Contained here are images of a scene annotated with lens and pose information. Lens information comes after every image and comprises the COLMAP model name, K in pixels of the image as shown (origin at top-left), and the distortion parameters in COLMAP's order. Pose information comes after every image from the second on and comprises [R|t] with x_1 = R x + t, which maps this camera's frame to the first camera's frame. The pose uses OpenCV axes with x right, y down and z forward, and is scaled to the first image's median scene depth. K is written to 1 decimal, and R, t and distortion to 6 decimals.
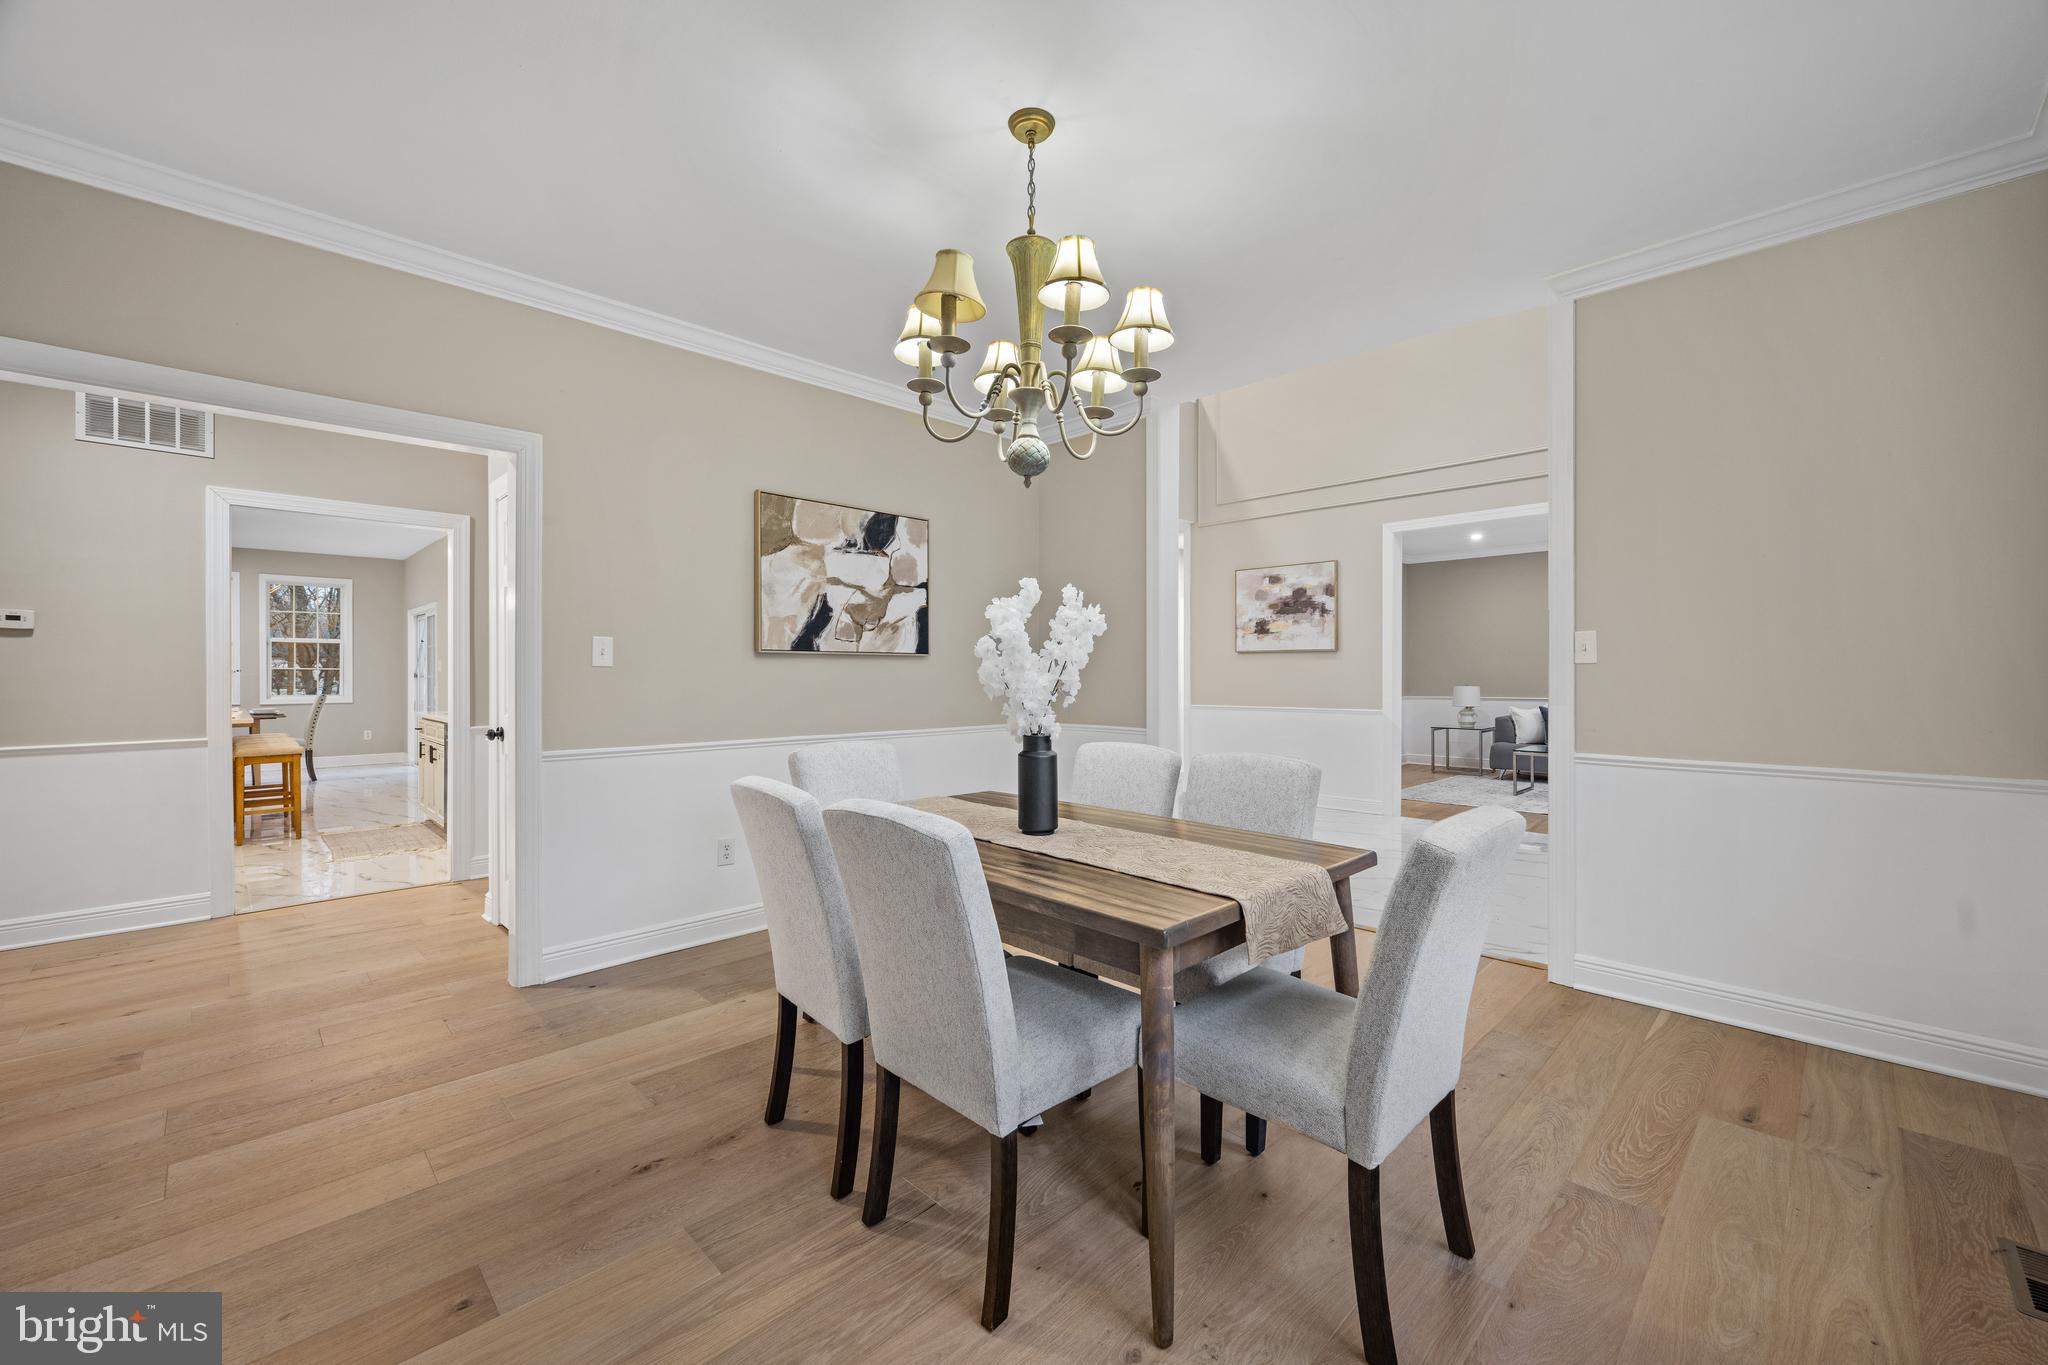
lens RADIAL K [[794.8, 0, 1026.2], [0, 794.8, 666.3], [0, 0, 1]] dist [0.001791, -0.000235]
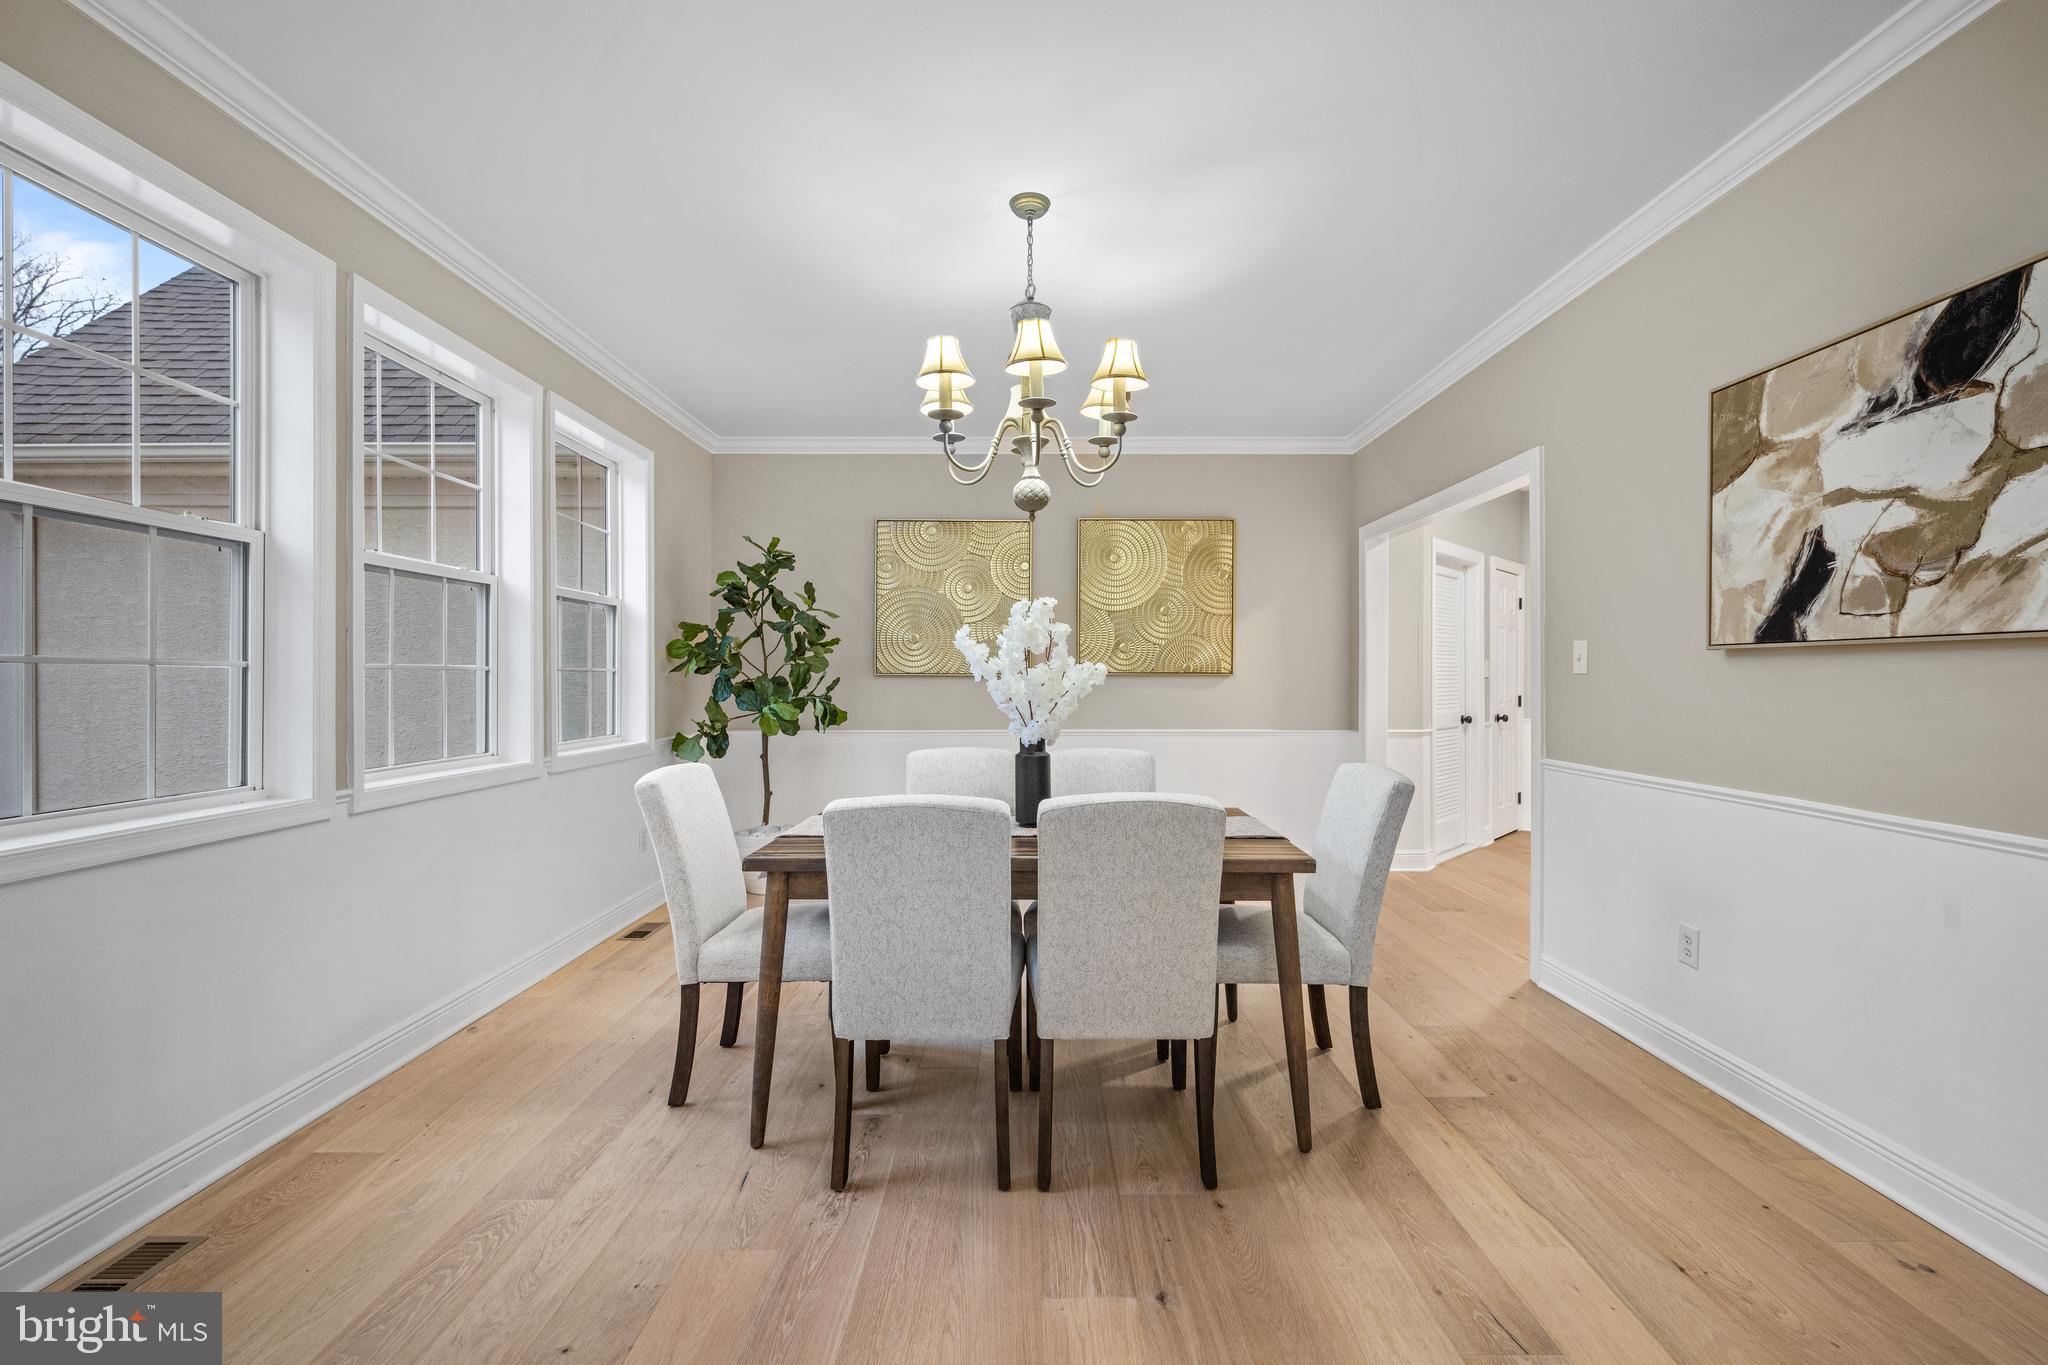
lens RADIAL K [[864.3, 0, 1035.2], [0, 864.3, 682.7], [0, 0, 1]] dist [0.000513, -0.000058]
pose [[-0.696180, -0.000580, -0.717867, 0.488688], [-0.002270, 0.999996, 0.001393, 0.008352], [0.717863, 0.002599, -0.696179, 1.013037]]
